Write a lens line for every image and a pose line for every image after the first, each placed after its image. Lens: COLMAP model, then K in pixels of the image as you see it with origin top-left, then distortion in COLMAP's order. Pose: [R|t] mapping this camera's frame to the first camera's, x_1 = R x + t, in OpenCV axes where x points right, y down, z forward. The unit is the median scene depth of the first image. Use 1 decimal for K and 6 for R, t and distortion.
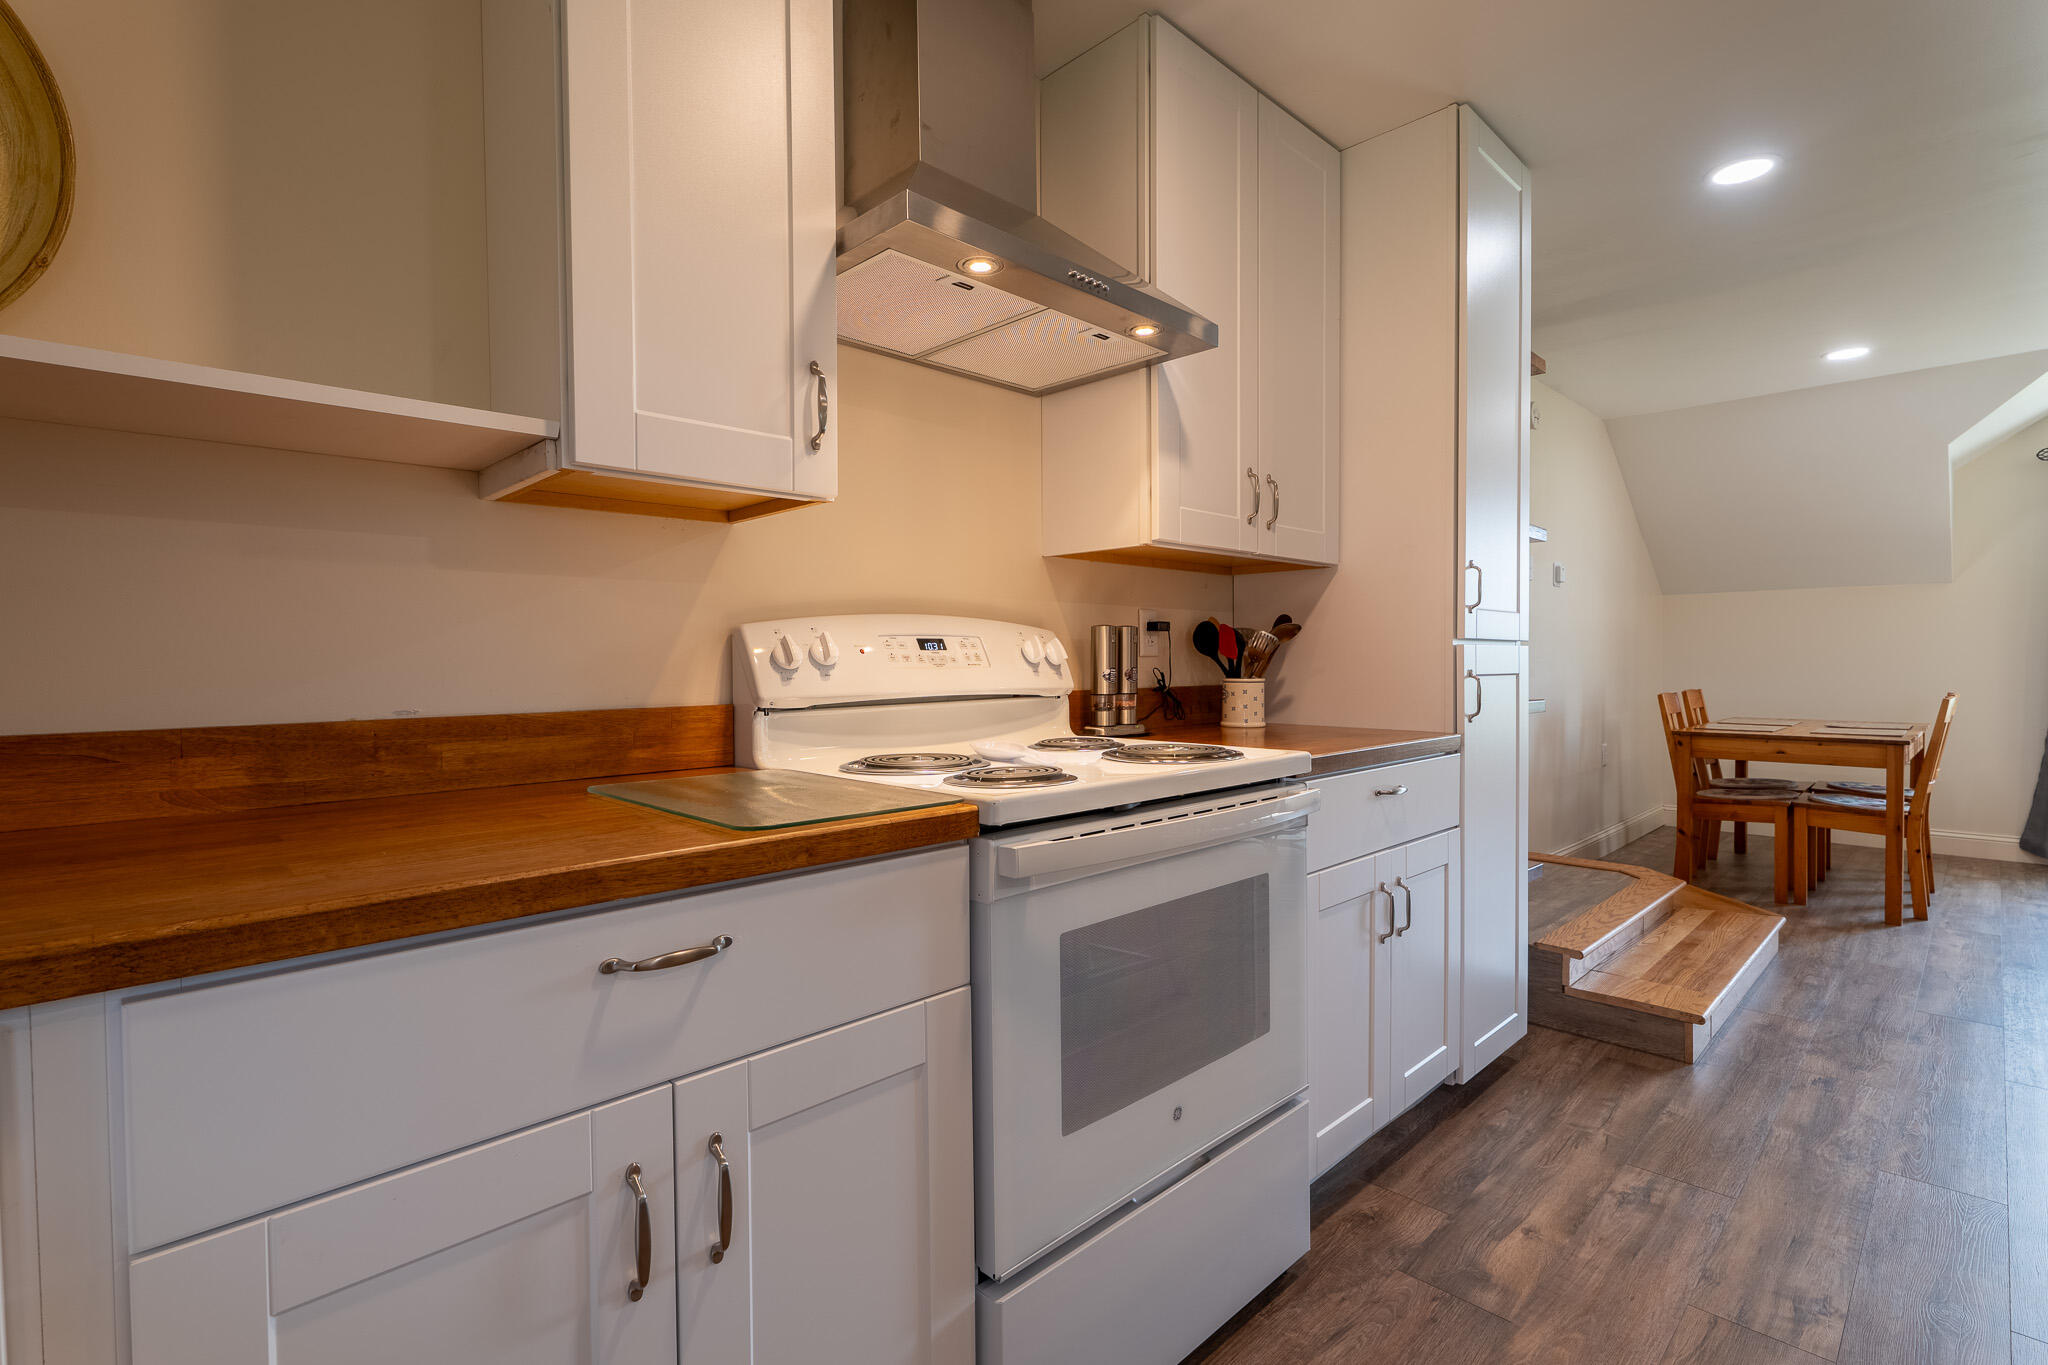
lens RADIAL K [[958.8, 0, 1018.8], [0, 958.8, 679.0], [0, 0, 1]] dist [0.004986, -0.000618]
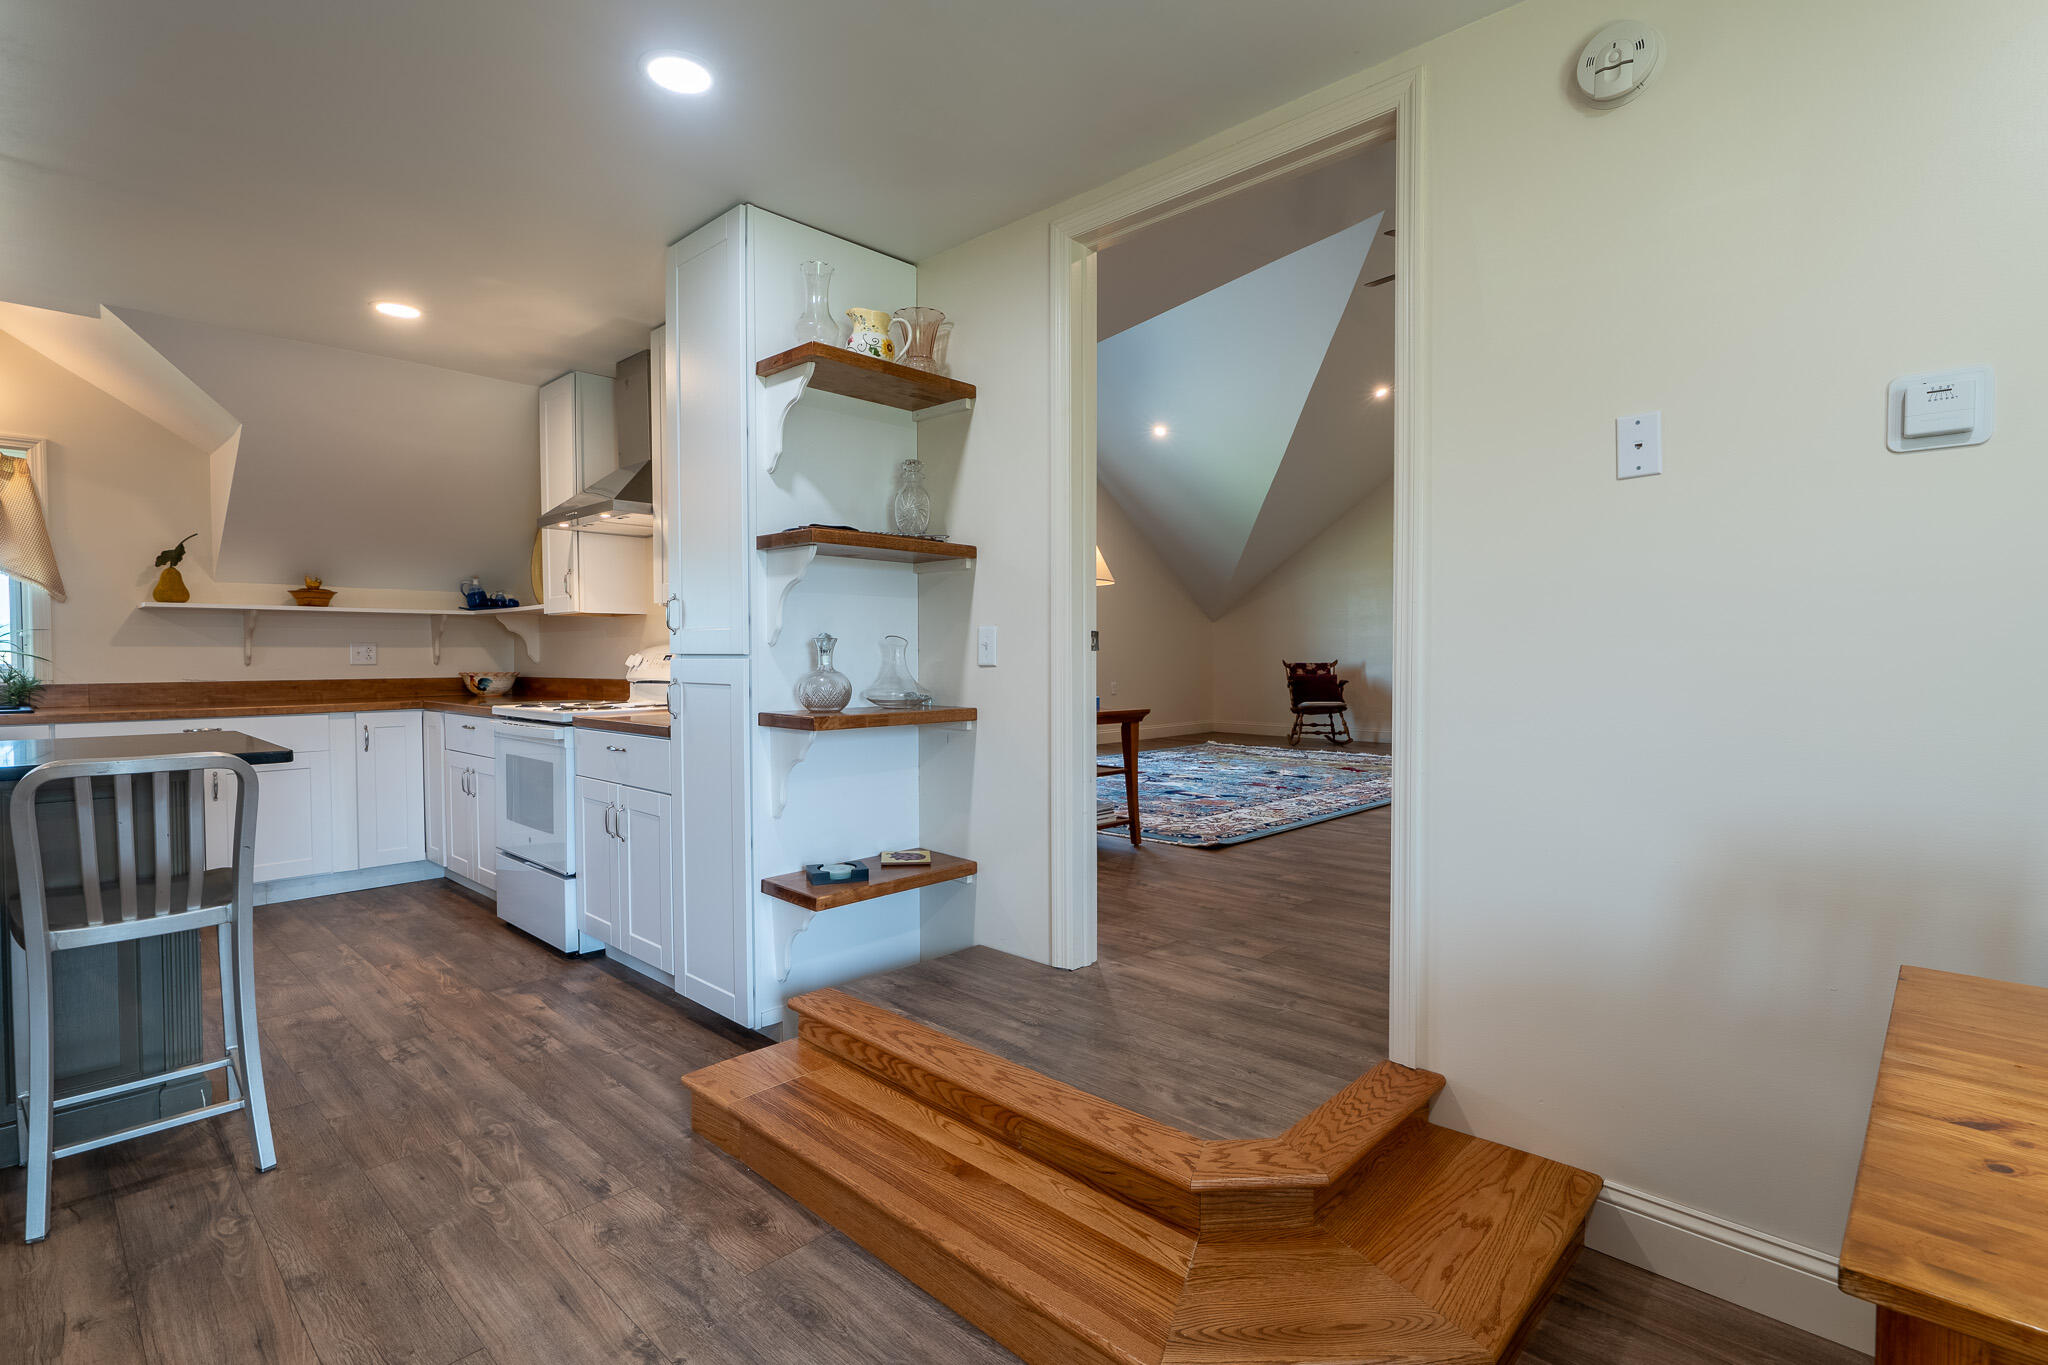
lens RADIAL K [[958.8, 0, 1024.7], [0, 958.8, 677.9], [0, 0, 1]] dist [0.004986, -0.000618]
pose [[0.031642, 0.029518, -0.999063, 2.251444], [-0.014115, 0.999477, 0.029083, -0.068027], [0.999400, 0.013182, 0.032042, 1.806614]]
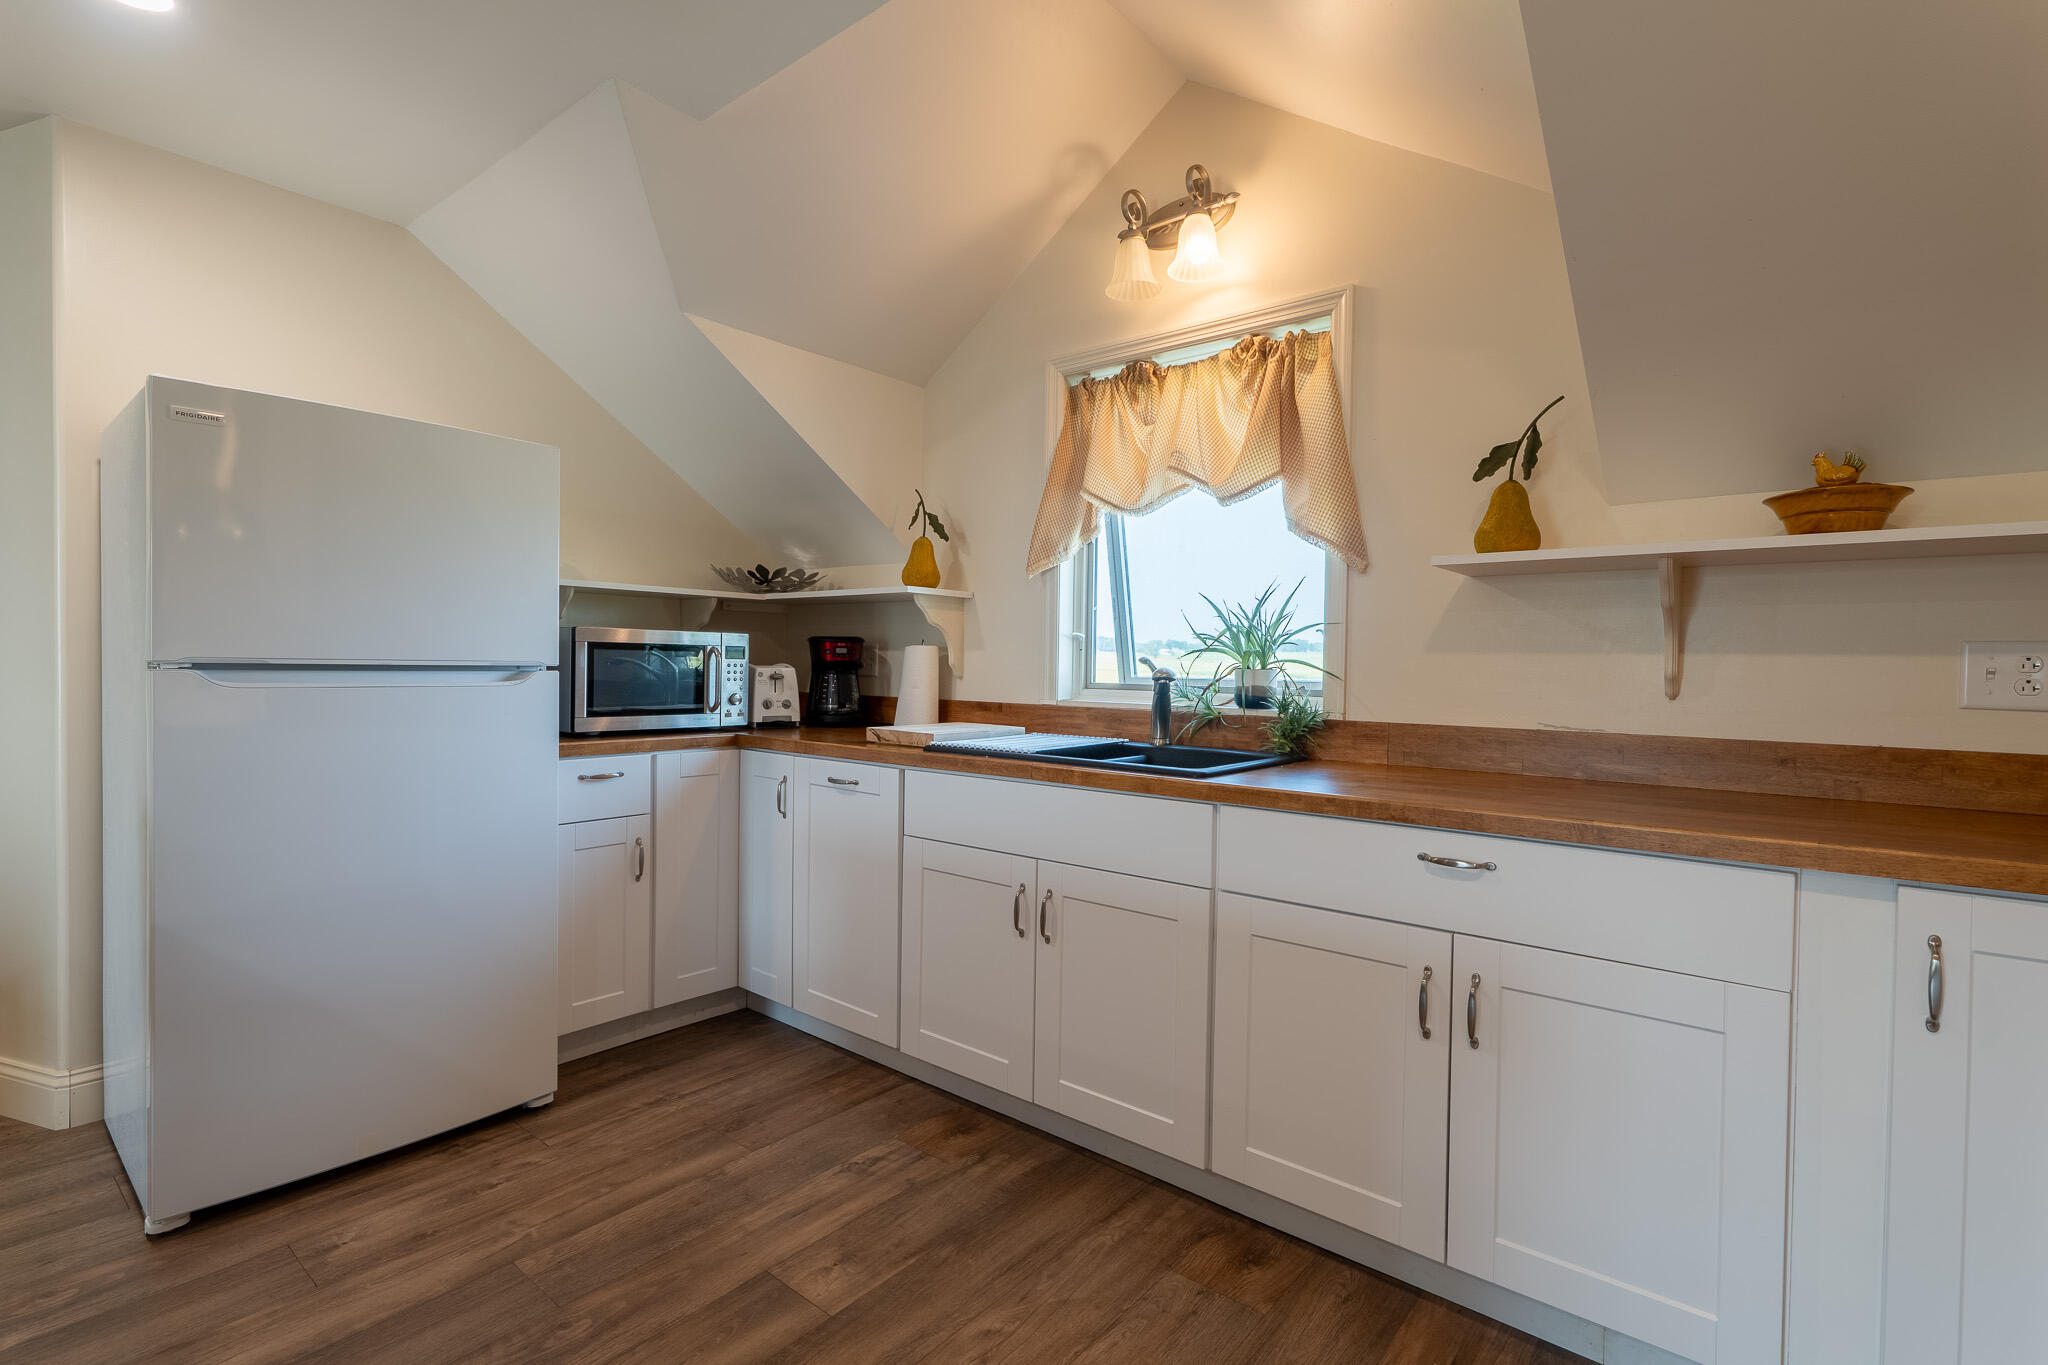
lens RADIAL K [[958.8, 0, 1027.3], [0, 958.8, 673.9], [0, 0, 1]] dist [0.004986, -0.000618]
pose [[-0.995399, -0.006899, -0.095573, 0.371983], [-0.009690, 0.999539, 0.028769, -0.047348], [0.095331, 0.029563, -0.995007, 0.768696]]
